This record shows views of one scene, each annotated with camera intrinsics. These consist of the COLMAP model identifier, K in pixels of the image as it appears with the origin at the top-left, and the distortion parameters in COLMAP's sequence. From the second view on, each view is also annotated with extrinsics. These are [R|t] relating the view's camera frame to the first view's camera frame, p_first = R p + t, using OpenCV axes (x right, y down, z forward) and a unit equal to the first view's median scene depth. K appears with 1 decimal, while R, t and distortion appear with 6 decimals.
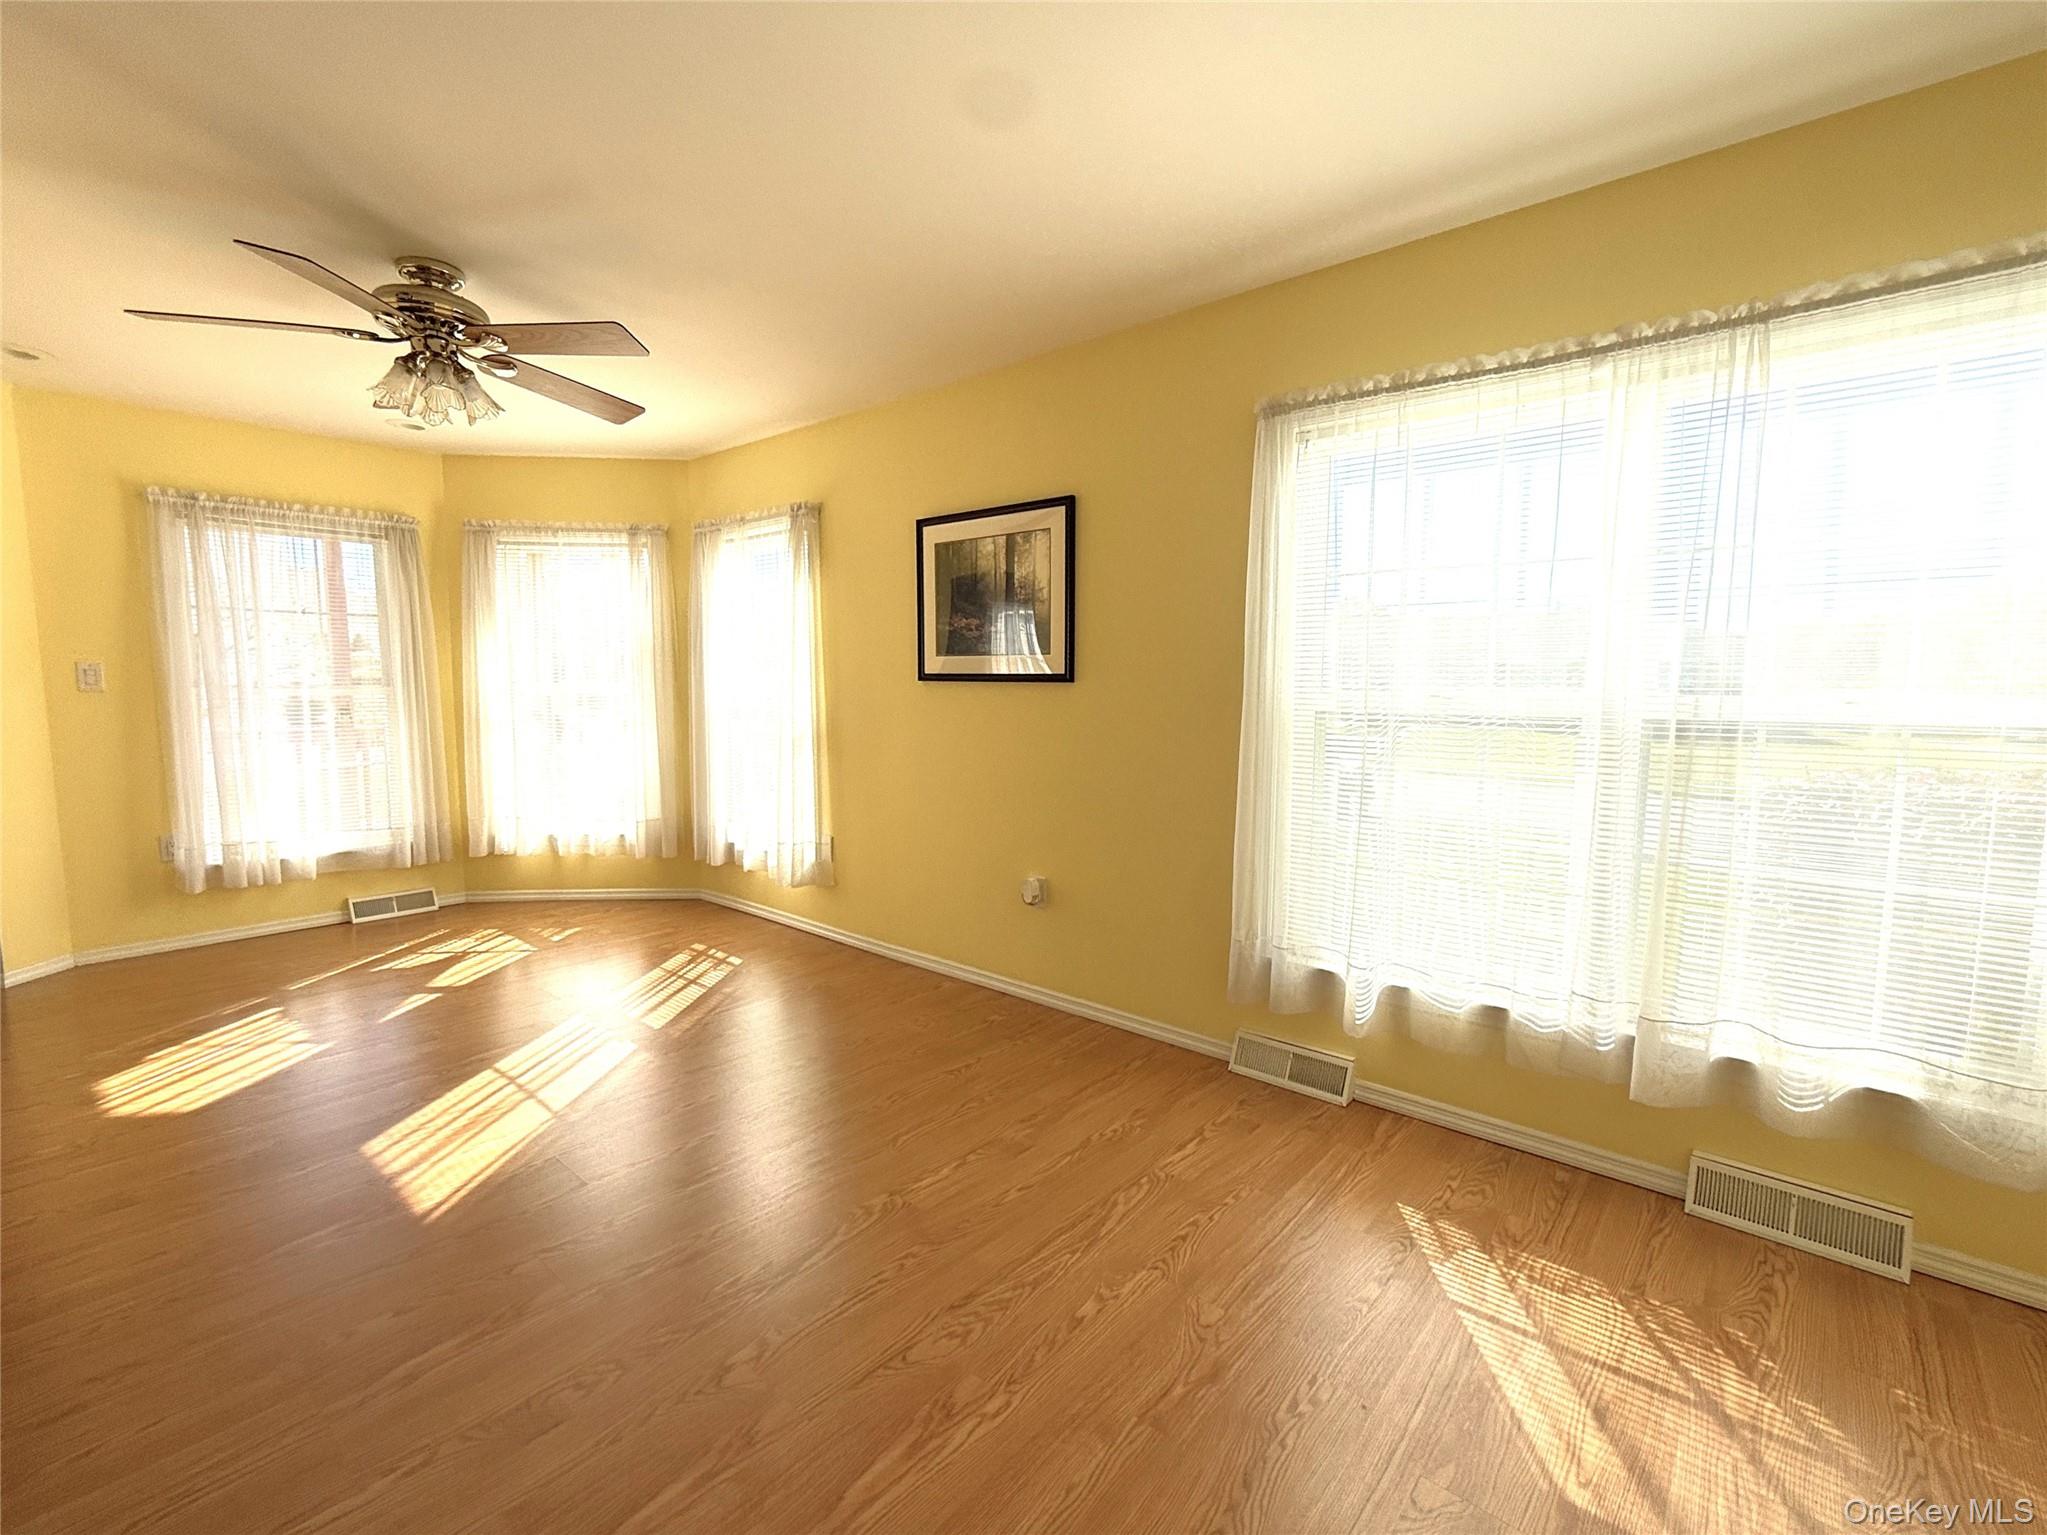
lens RADIAL K [[915.2, 0, 1023.5], [0, 915.2, 767.5], [0, 0, 1]] dist [-0.000807, -0.000068]
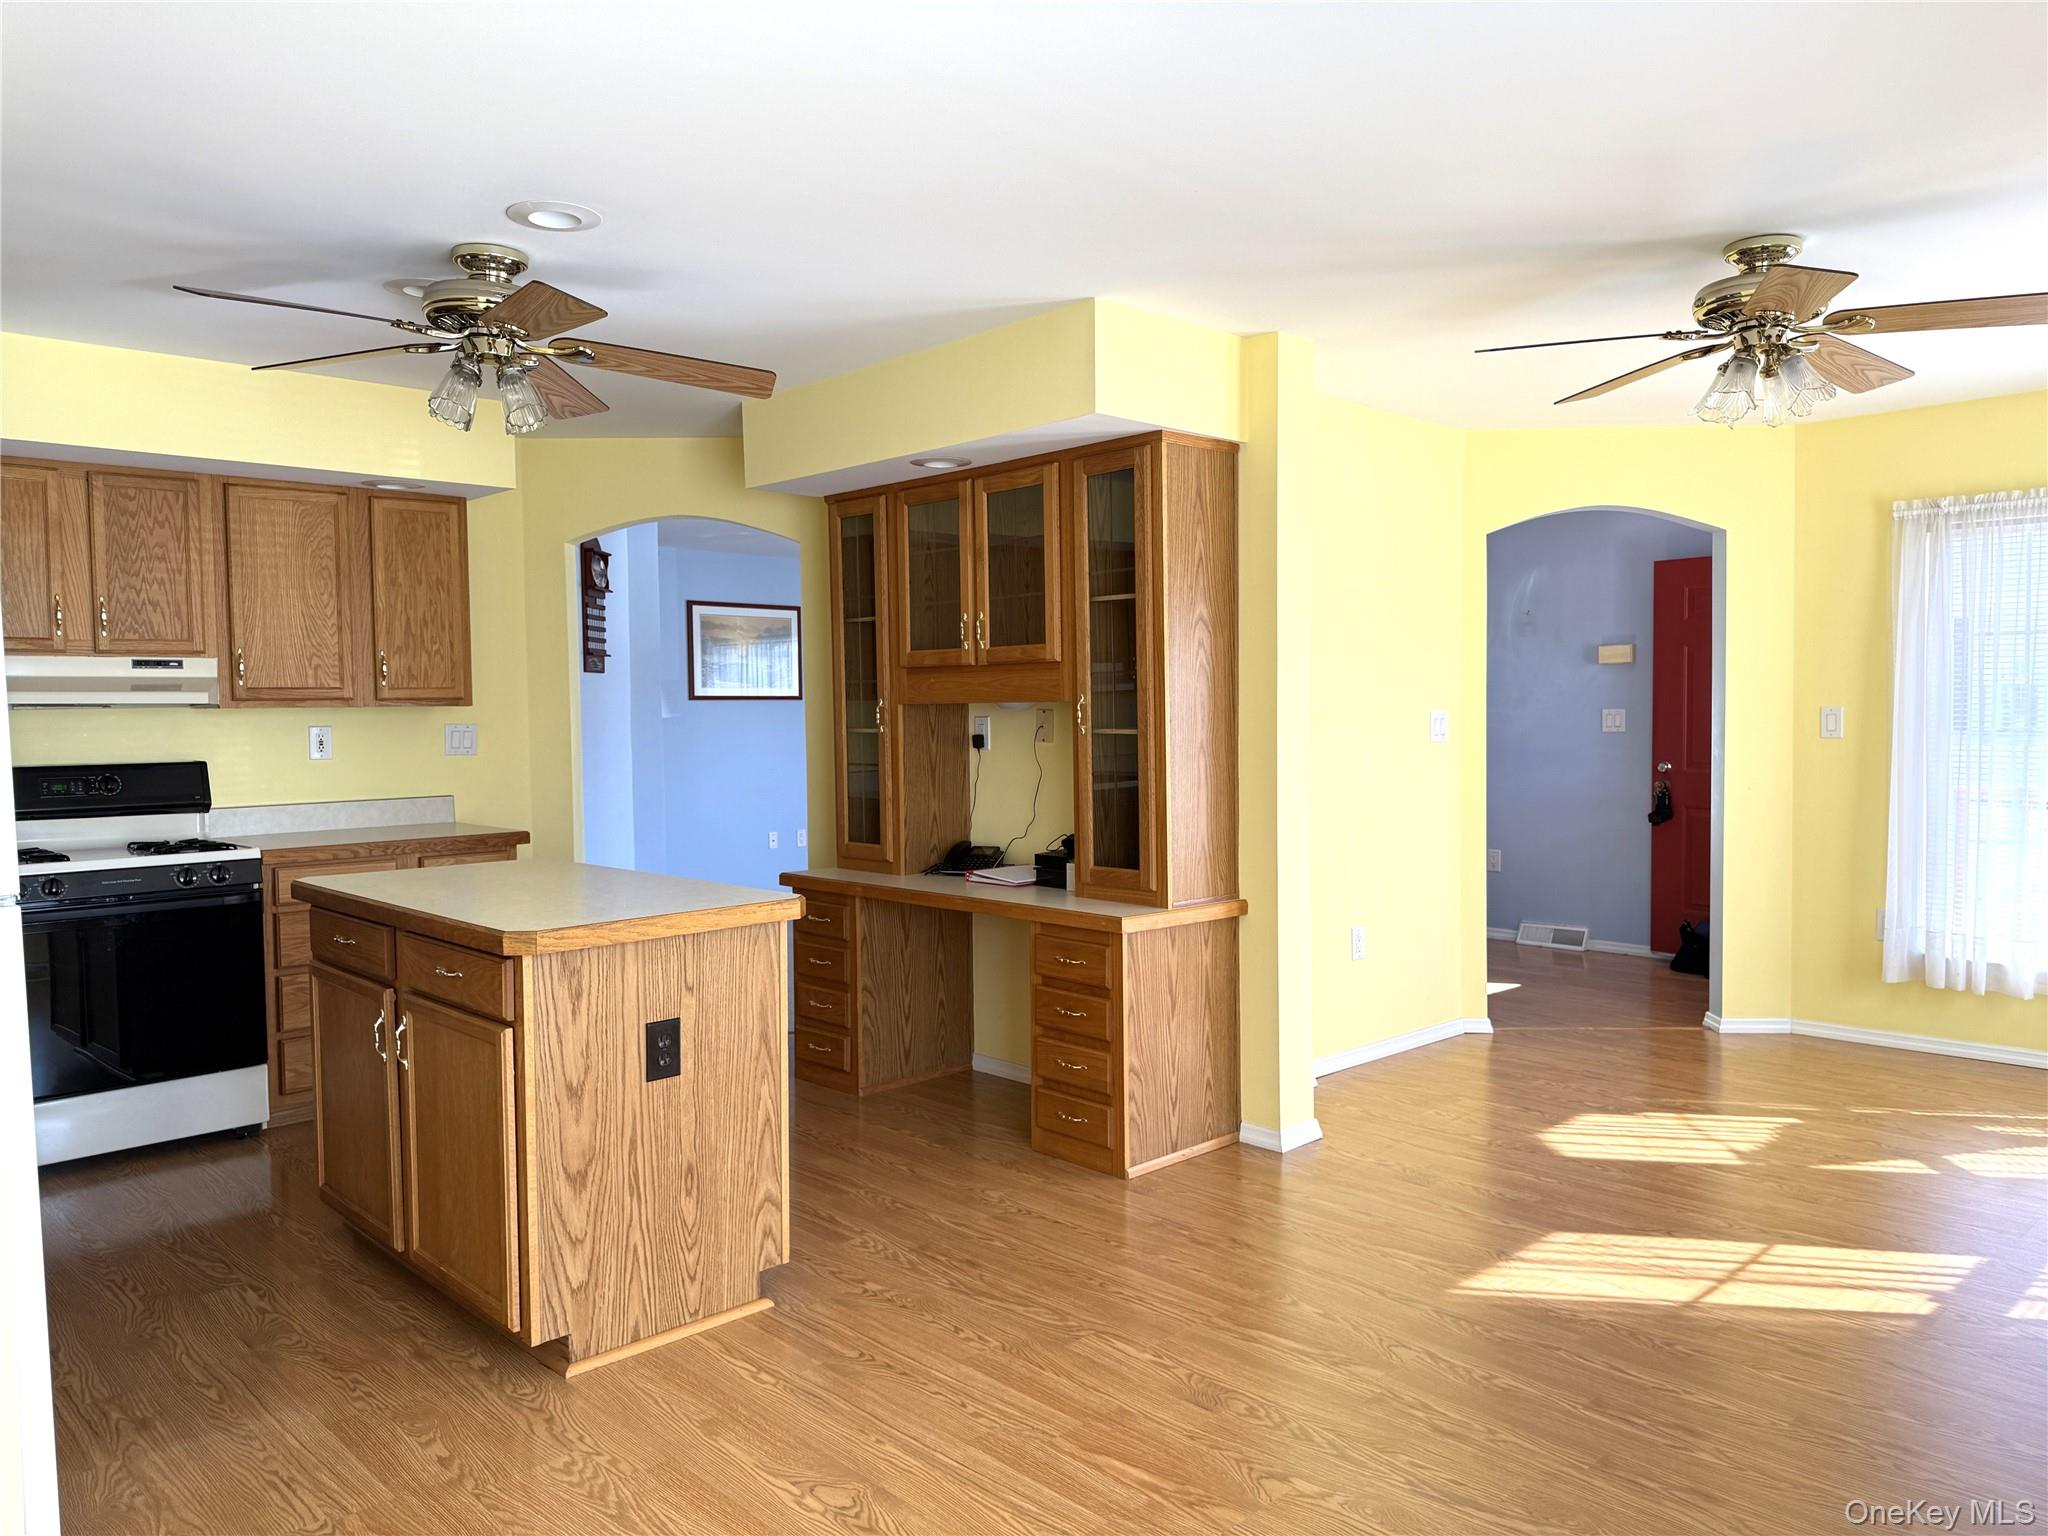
lens RADIAL K [[1437.1, 0, 1024.0], [0, 1437.1, 768.0], [0, 0, 1]] dist [0.050312, -0.061138]
pose [[-0.101185, 0.036309, -0.994205, 0.604229], [-0.078973, 0.995887, 0.044408, -0.066311], [0.991728, 0.083008, -0.097902, 0.416553]]
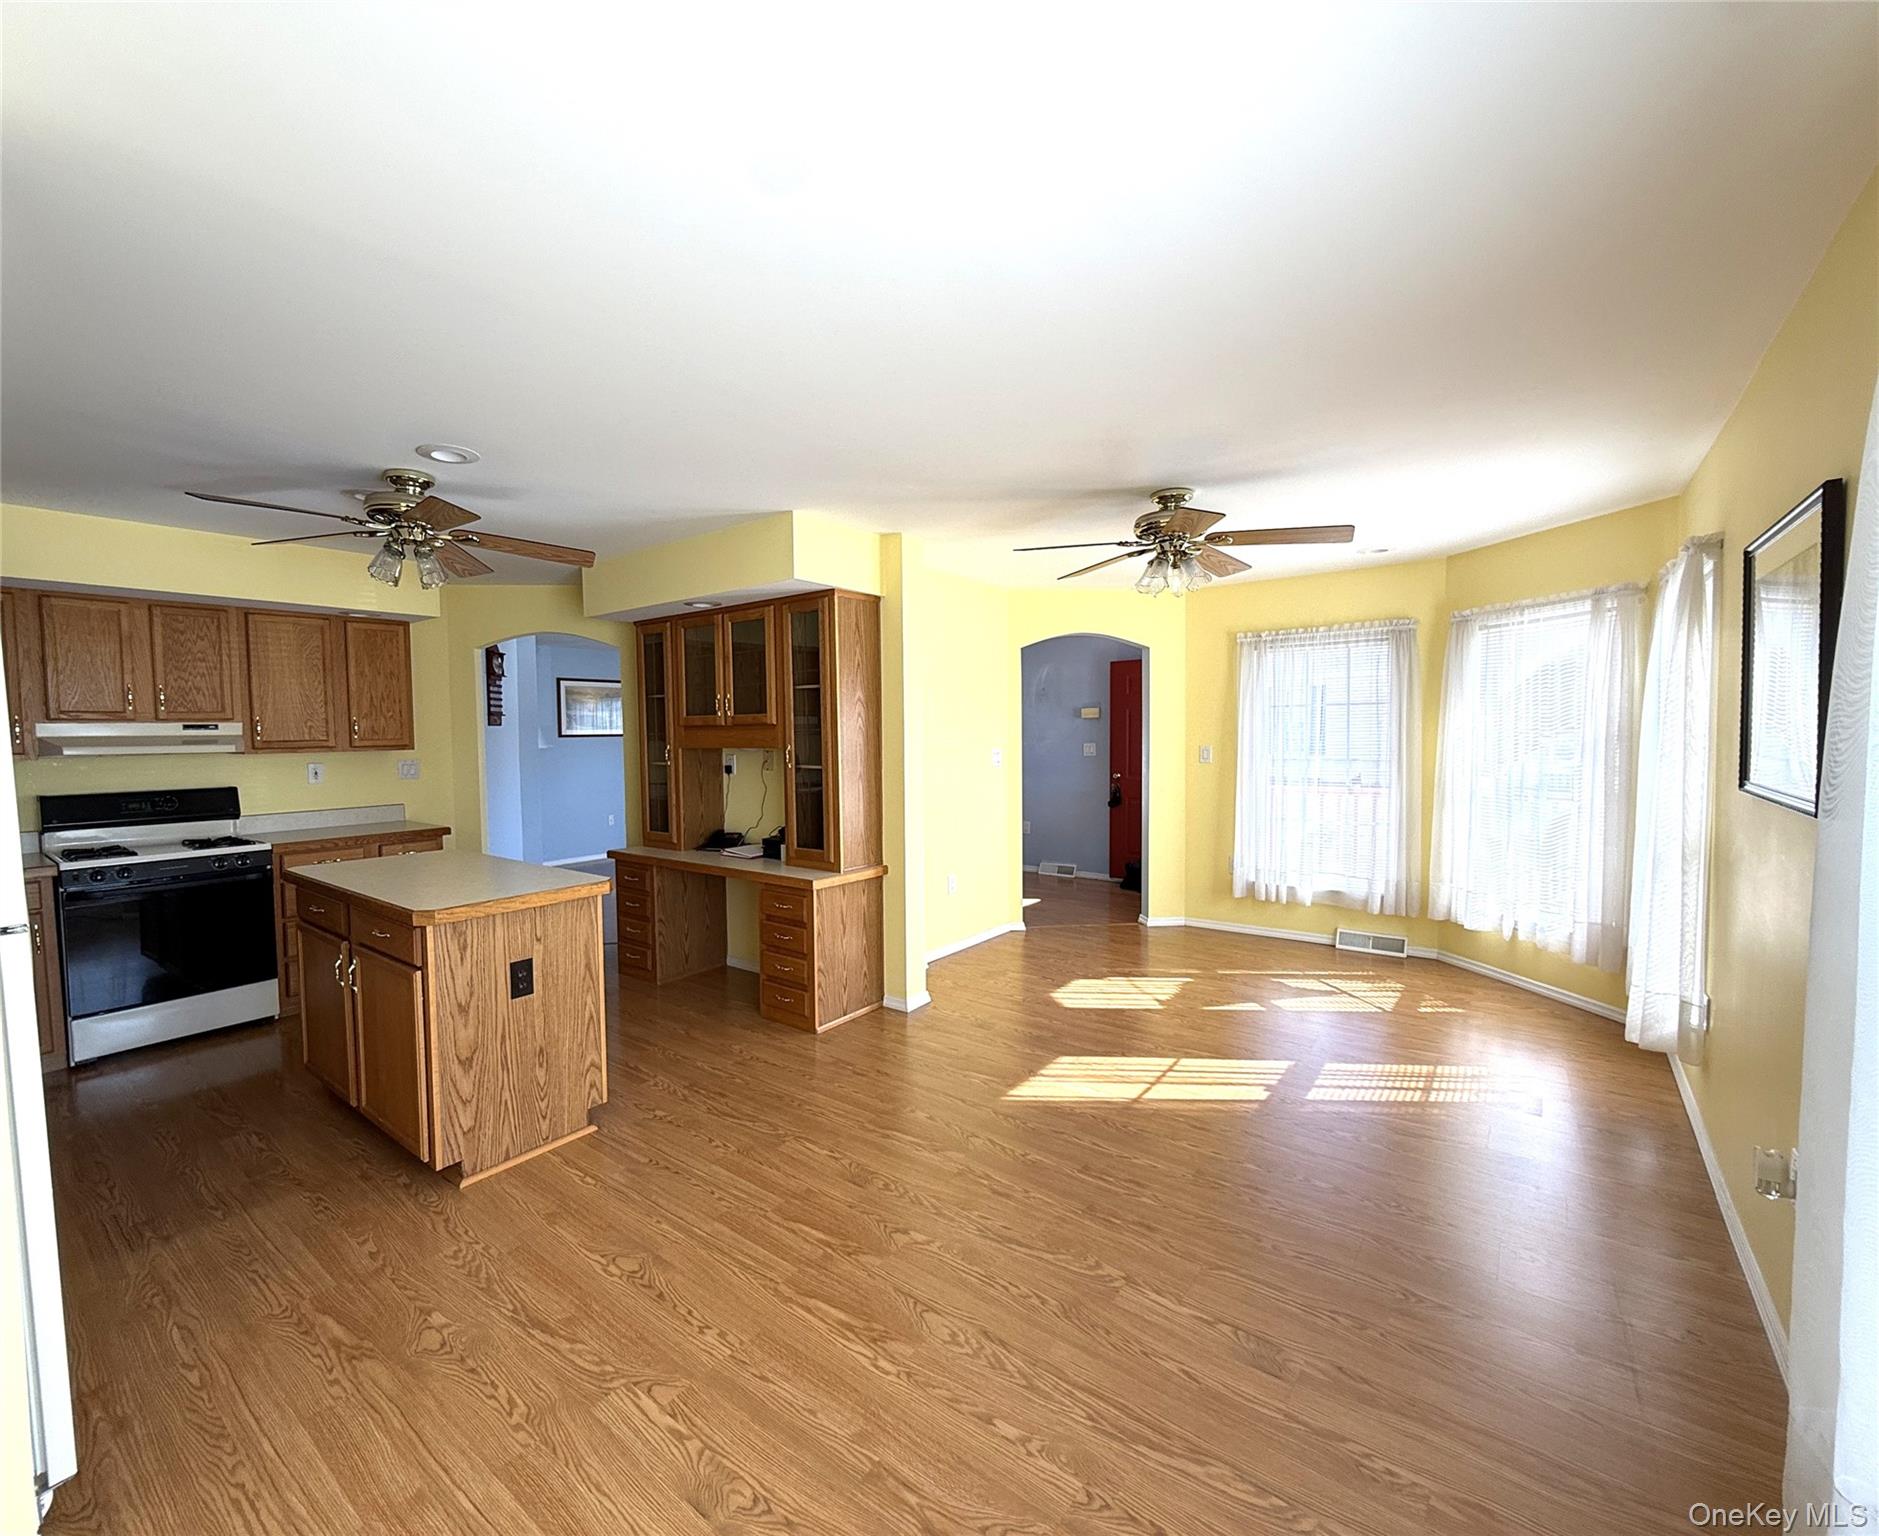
lens RADIAL K [[813.6, 0, 854.2], [0, 813.6, 769.2], [0, 0, 1]] dist [0.000440, 0.000383]
pose [[0.006265, 0.041723, -0.999110, 0.539119], [-0.076795, 0.996199, 0.041120, -0.101025], [0.997027, 0.076469, 0.009445, 0.426347]]
